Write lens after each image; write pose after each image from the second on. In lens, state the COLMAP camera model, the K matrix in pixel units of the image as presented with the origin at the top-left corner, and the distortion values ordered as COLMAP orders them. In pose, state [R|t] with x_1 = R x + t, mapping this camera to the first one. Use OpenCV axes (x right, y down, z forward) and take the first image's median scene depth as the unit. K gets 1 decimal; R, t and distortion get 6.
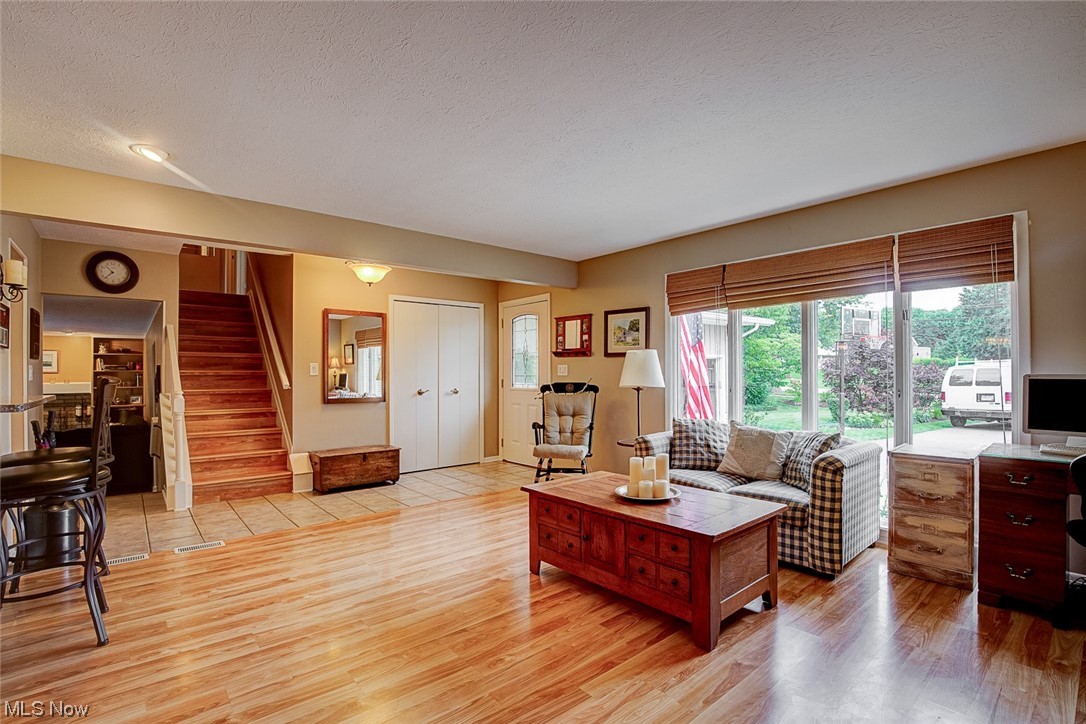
lens RADIAL K [[503.1, 0, 531.0], [0, 503.1, 364.4], [0, 0, 1]] dist [-0.029602, 0.000942]
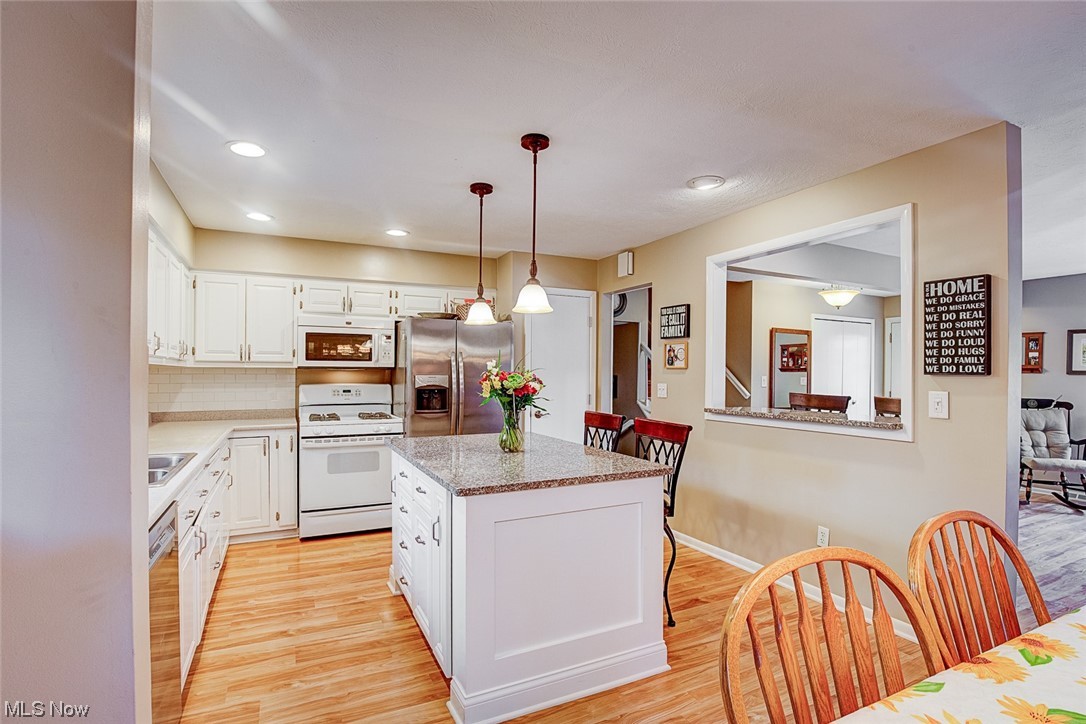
lens RADIAL K [[503.1, 0, 555.8], [0, 503.1, 376.3], [0, 0, 1]] dist [-0.029602, 0.000942]
pose [[0.970216, 0.014677, -0.241794, -0.612199], [-0.009895, 0.999731, 0.020979, -0.021165], [0.242037, -0.017962, 0.970101, -0.215088]]
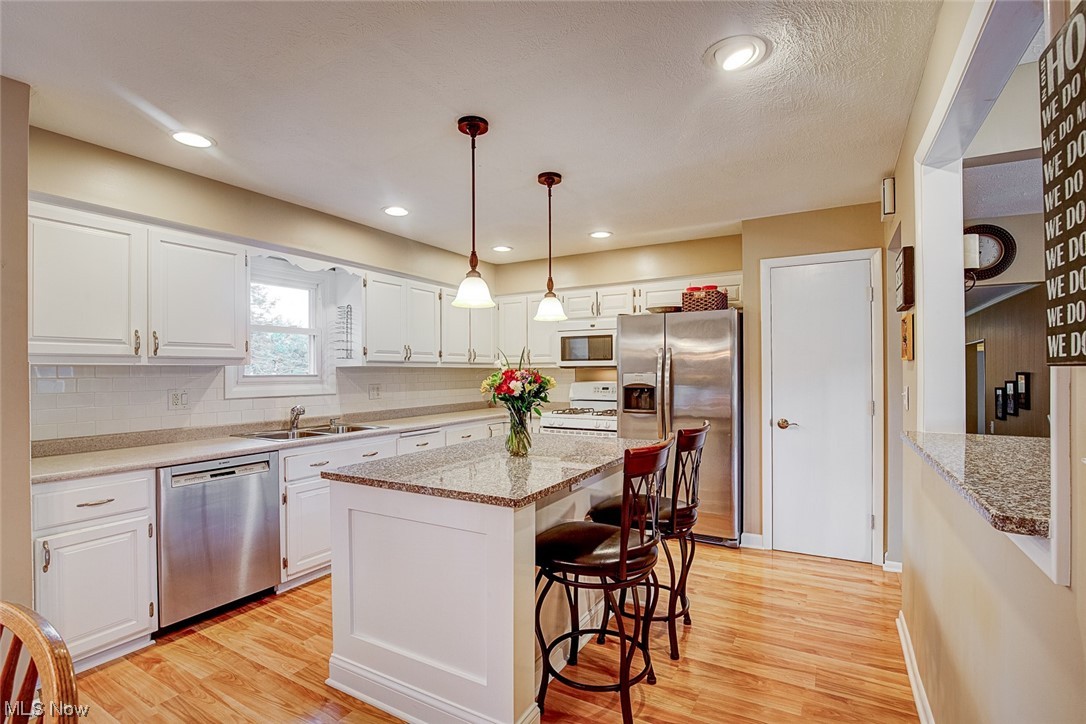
lens RADIAL K [[503.1, 0, 559.8], [0, 503.1, 373.3], [0, 0, 1]] dist [-0.029602, 0.000942]
pose [[0.360294, 0.010342, -0.932781, -0.335445], [0.013463, 0.999777, 0.016285, -0.018639], [0.932742, -0.018425, 0.360074, 0.115294]]
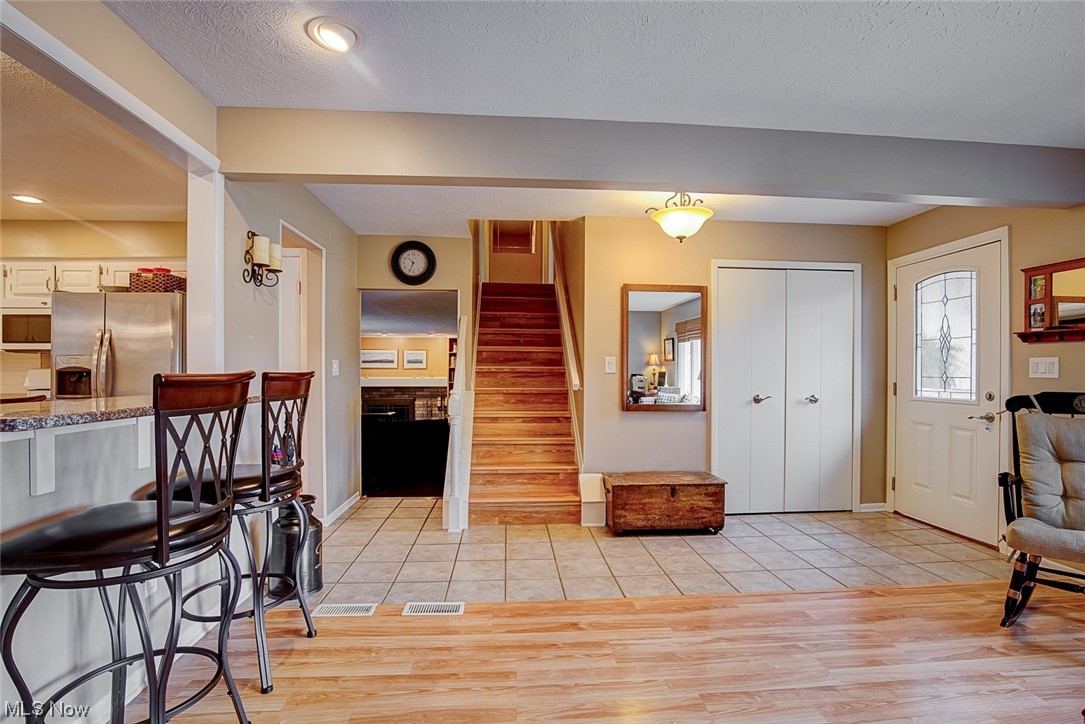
lens RADIAL K [[502.7, 0, 542.3], [0, 502.7, 371.3], [0, 0, 1]] dist [-0.029602, 0.000942]
pose [[0.817934, 0.008152, -0.575254, -0.077468], [0.001548, 0.999865, 0.016372, 0.006751], [0.575309, -0.014282, 0.817811, 0.311431]]
